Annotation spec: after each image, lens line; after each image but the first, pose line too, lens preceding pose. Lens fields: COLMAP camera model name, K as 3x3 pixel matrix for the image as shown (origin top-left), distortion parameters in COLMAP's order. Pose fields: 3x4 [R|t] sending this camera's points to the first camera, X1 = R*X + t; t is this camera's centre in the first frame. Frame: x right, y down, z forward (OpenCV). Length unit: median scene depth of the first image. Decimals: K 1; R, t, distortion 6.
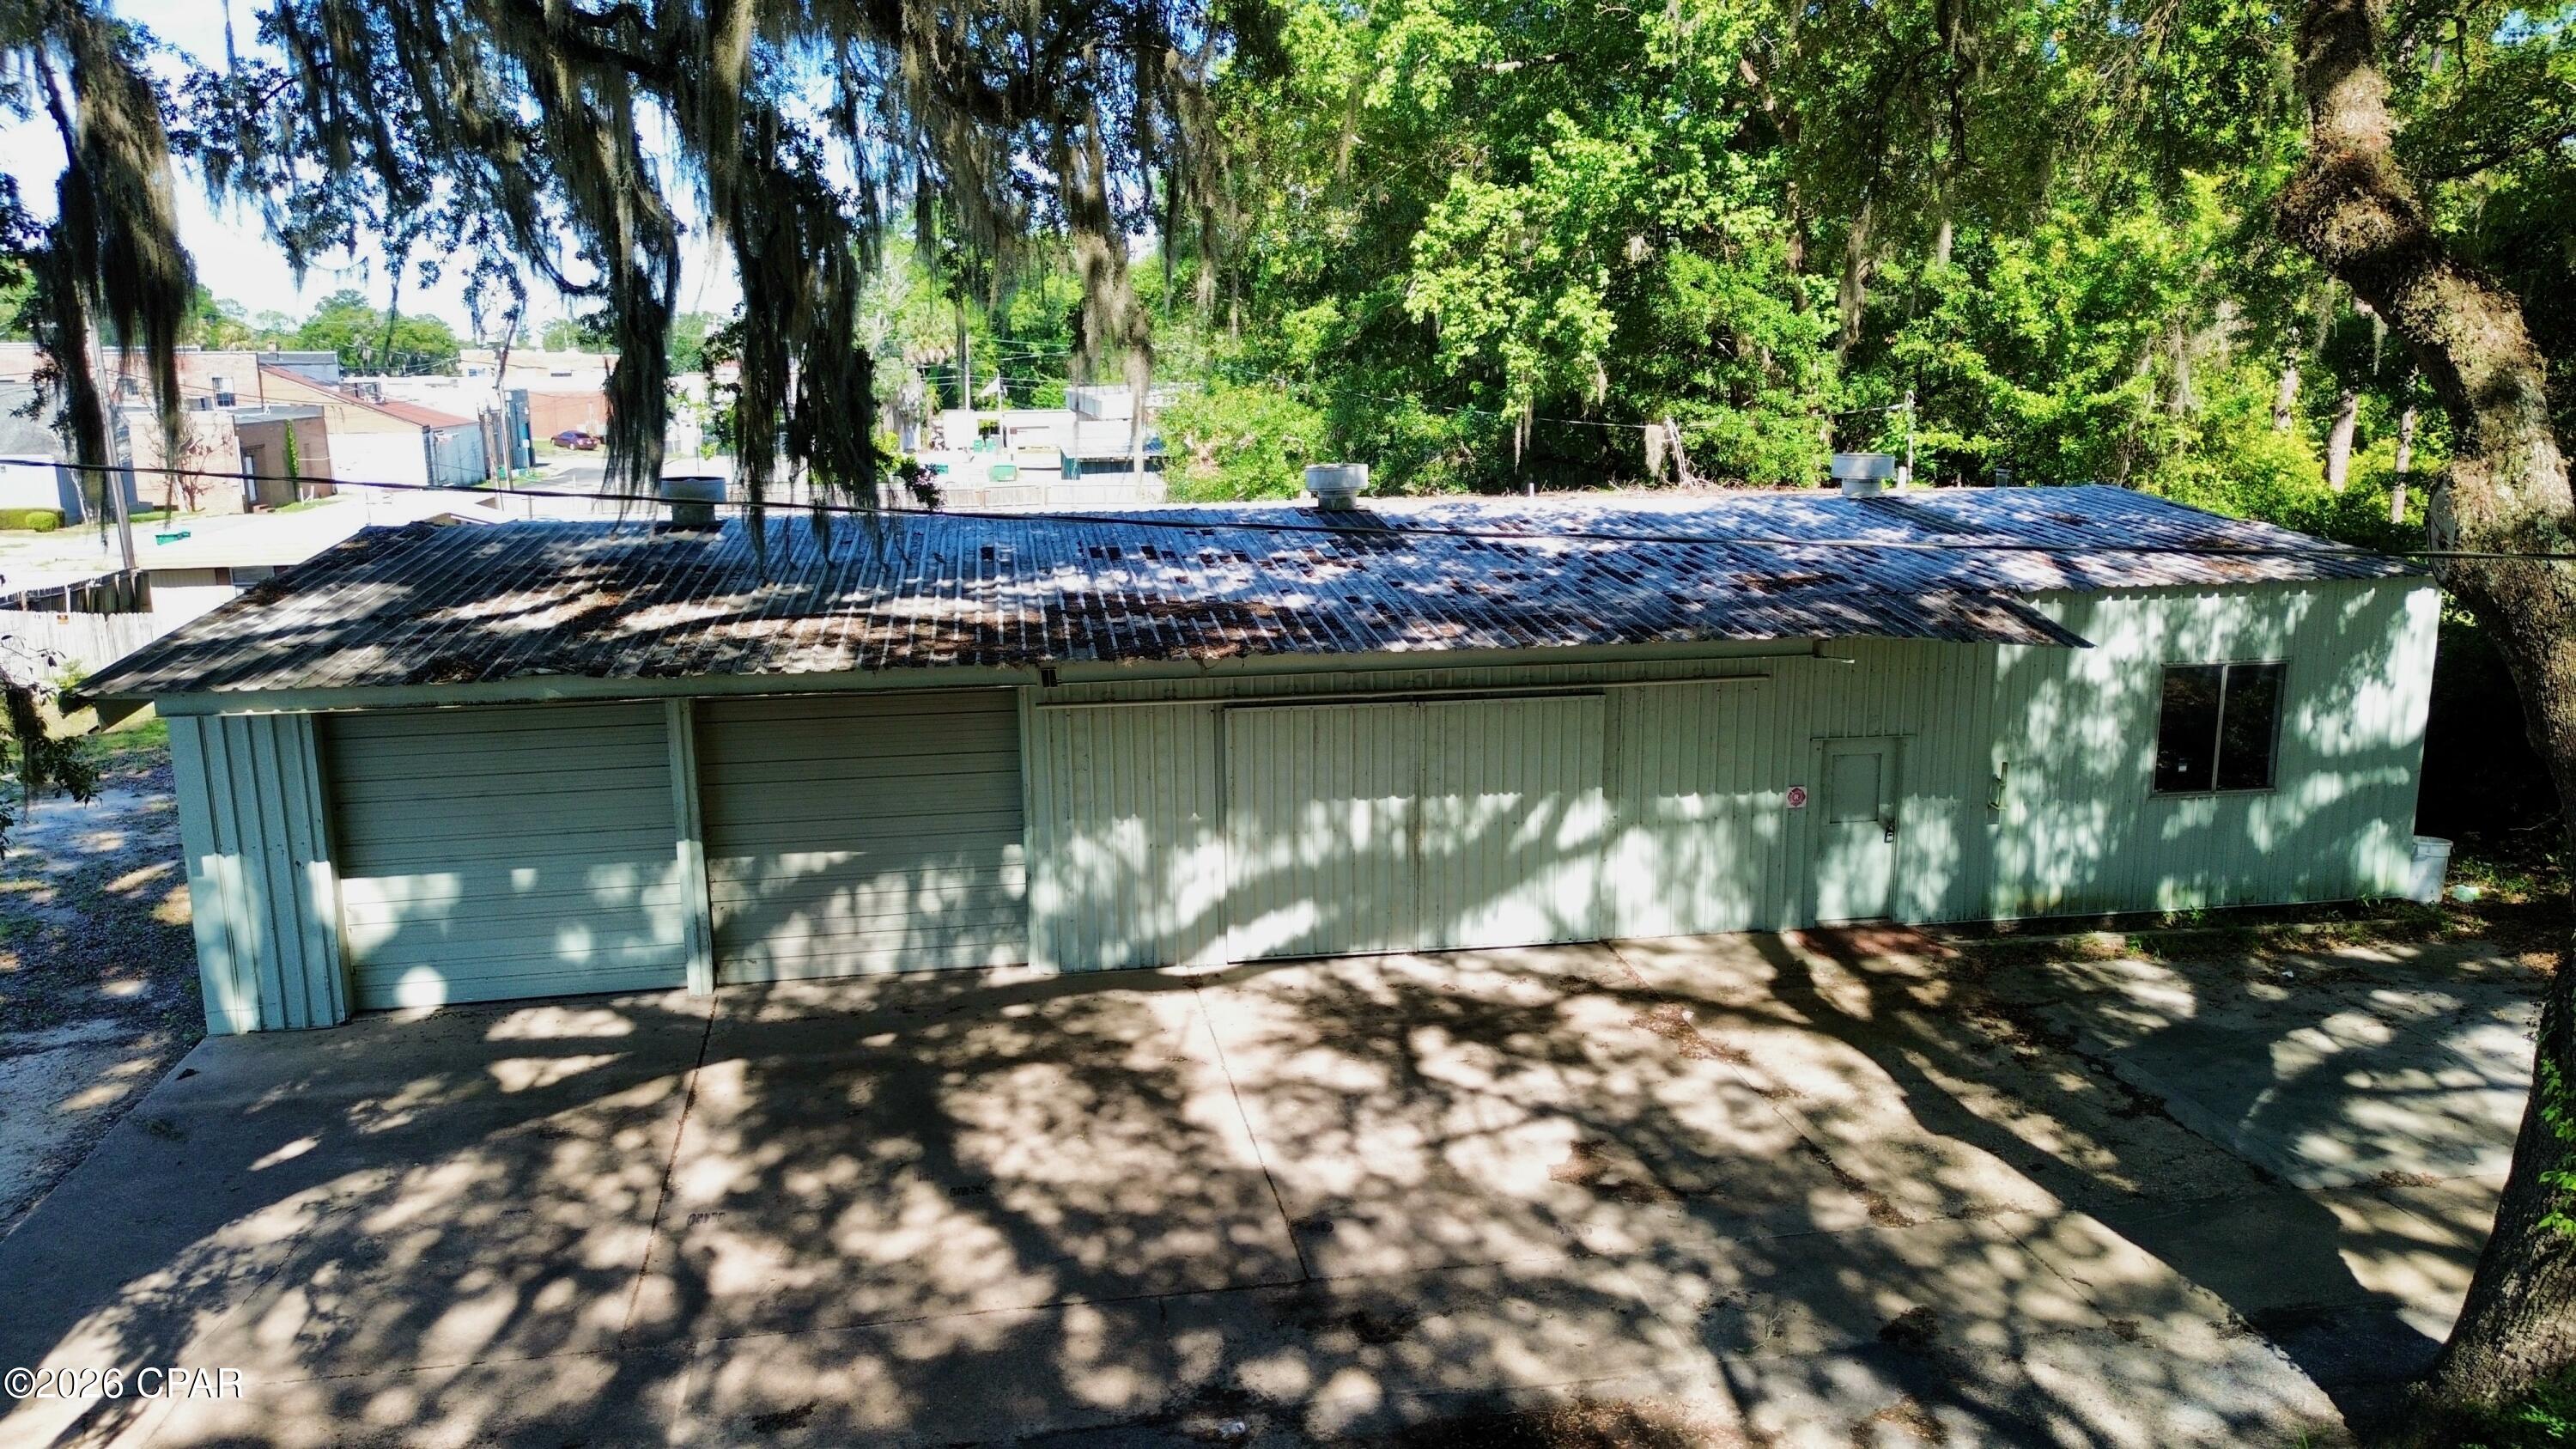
lens RADIAL K [[1842.4, 0, 1304.1], [0, 1842.4, 709.4], [0, 0, 1]] dist [0.101745, -0.116279]
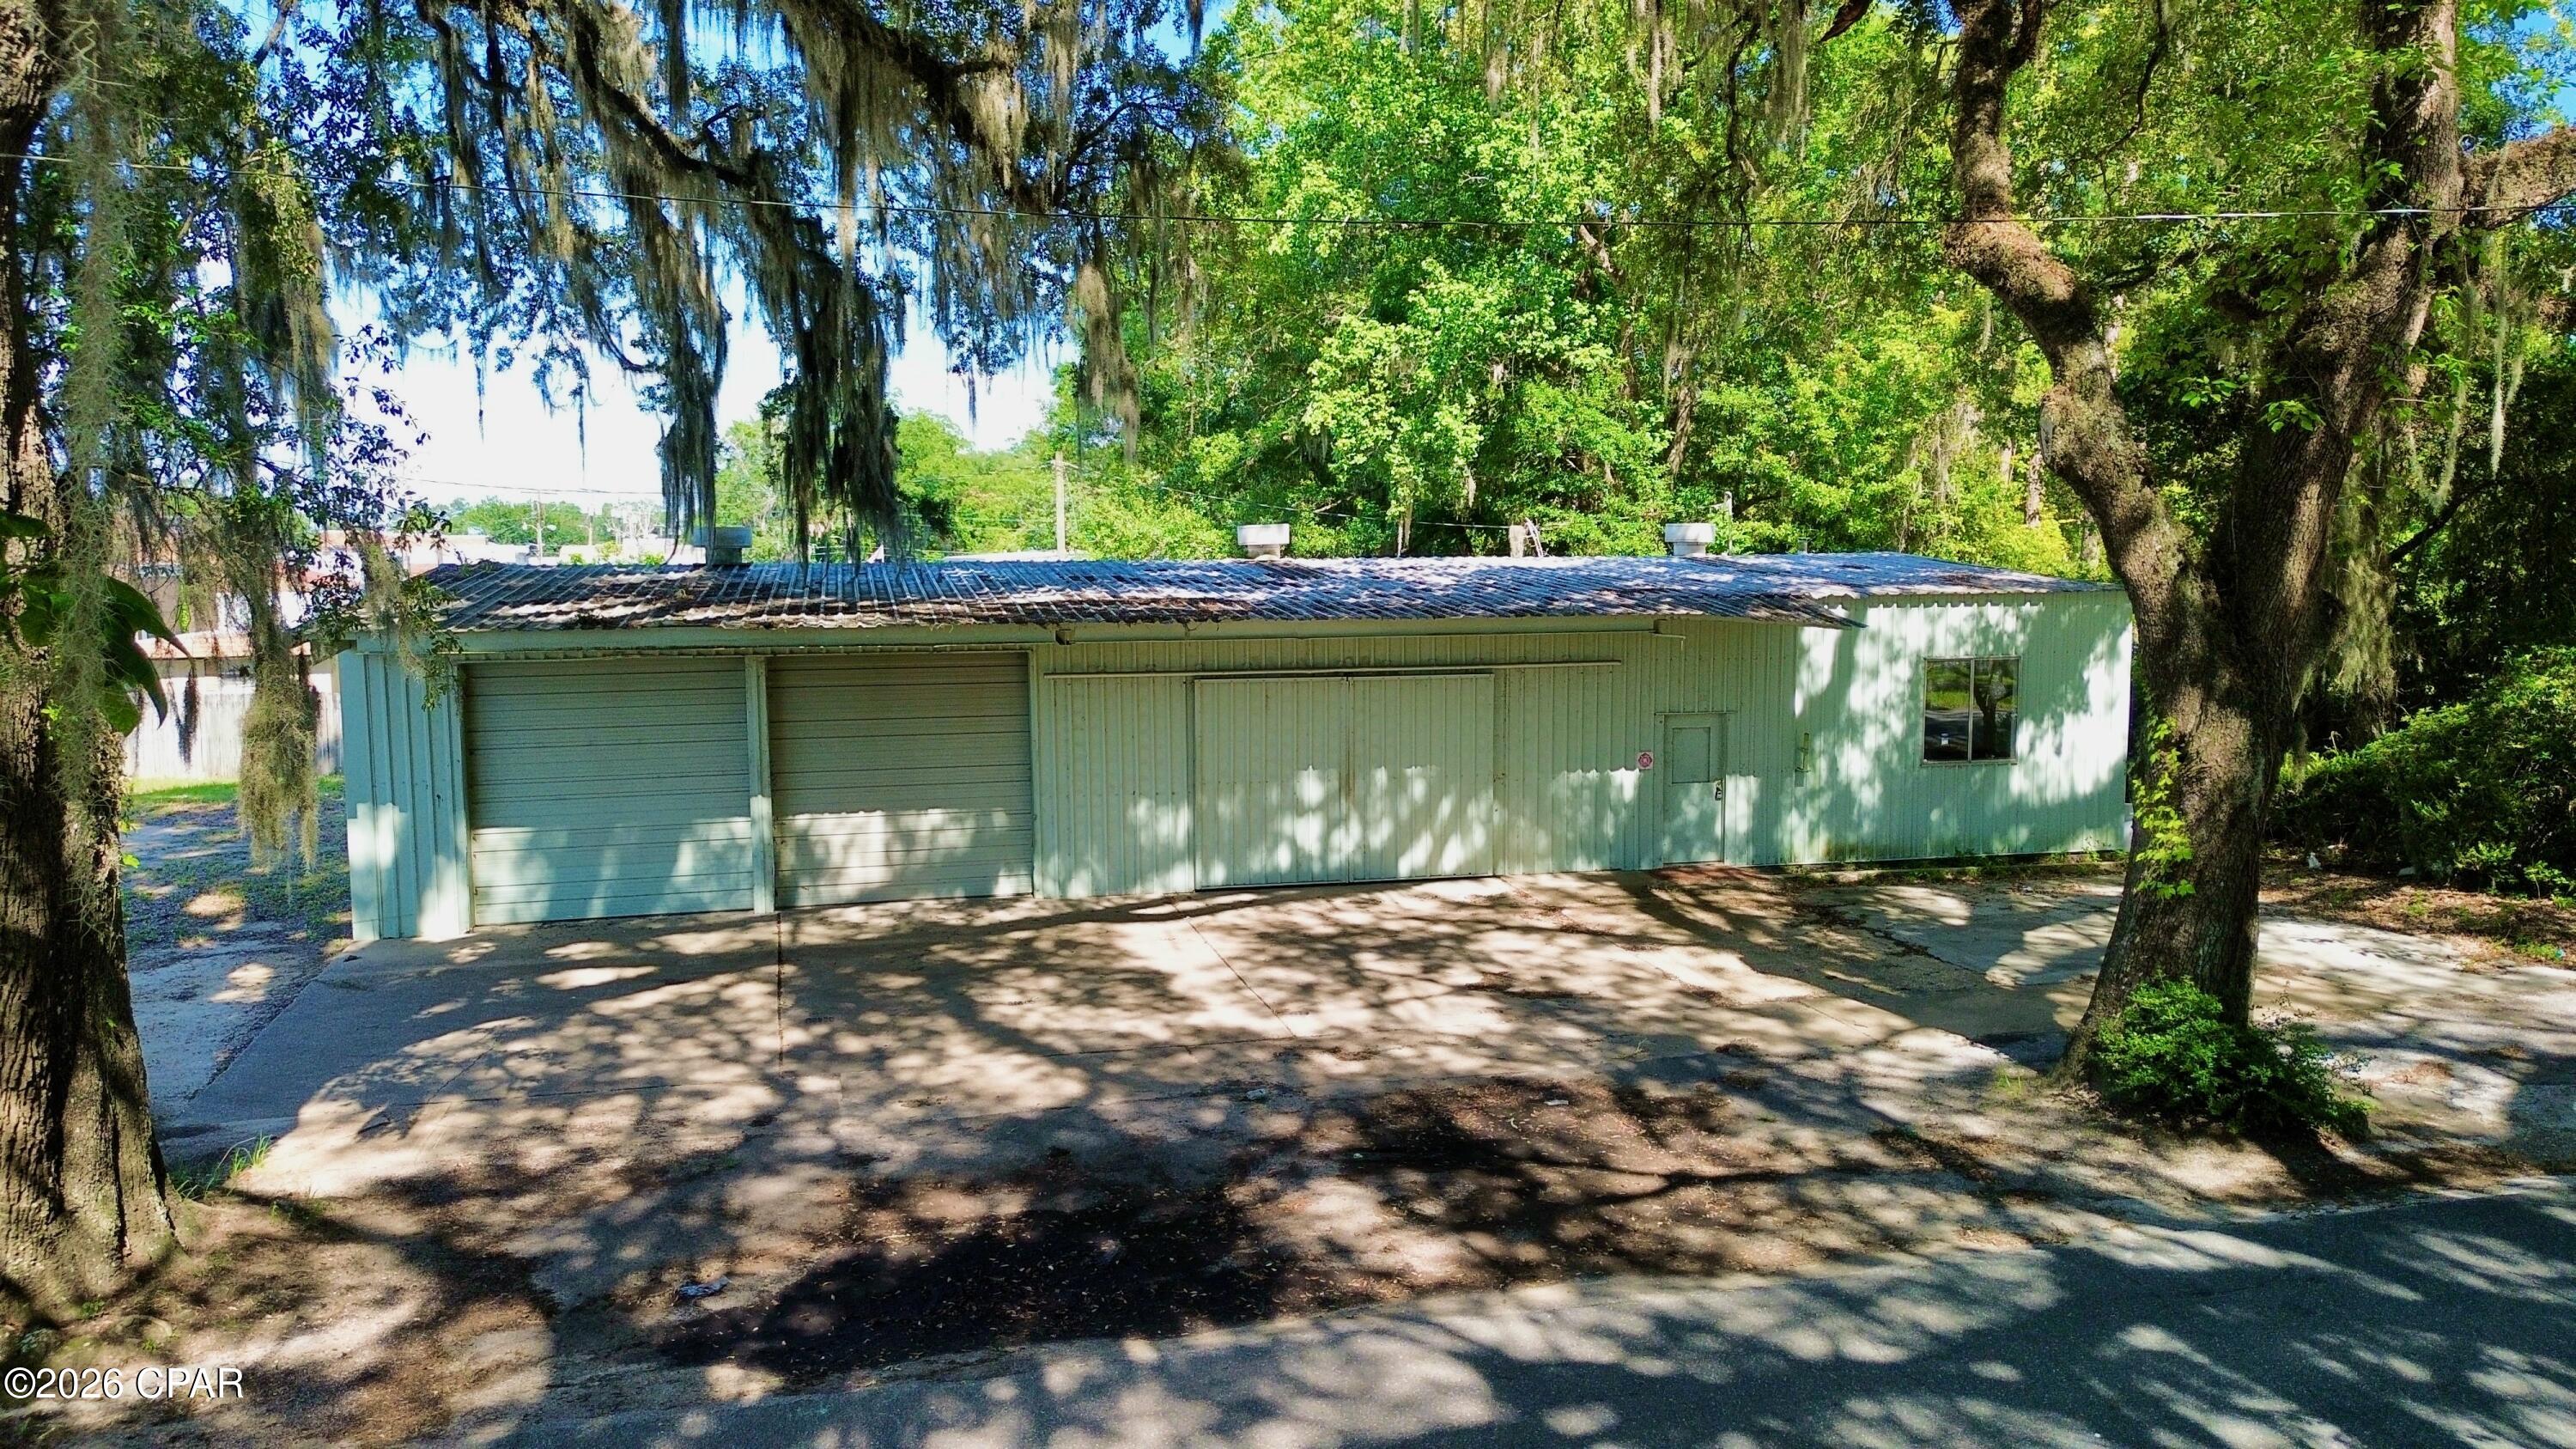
lens RADIAL K [[1842.4, 0, 1304.1], [0, 1842.4, 709.4], [0, 0, 1]] dist [0.101745, -0.116279]
pose [[0.996885, -0.006514, 0.078602, -0.043079], [0.014835, 0.994282, -0.105755, 0.097390], [-0.077464, 0.106592, 0.991281, -0.152936]]
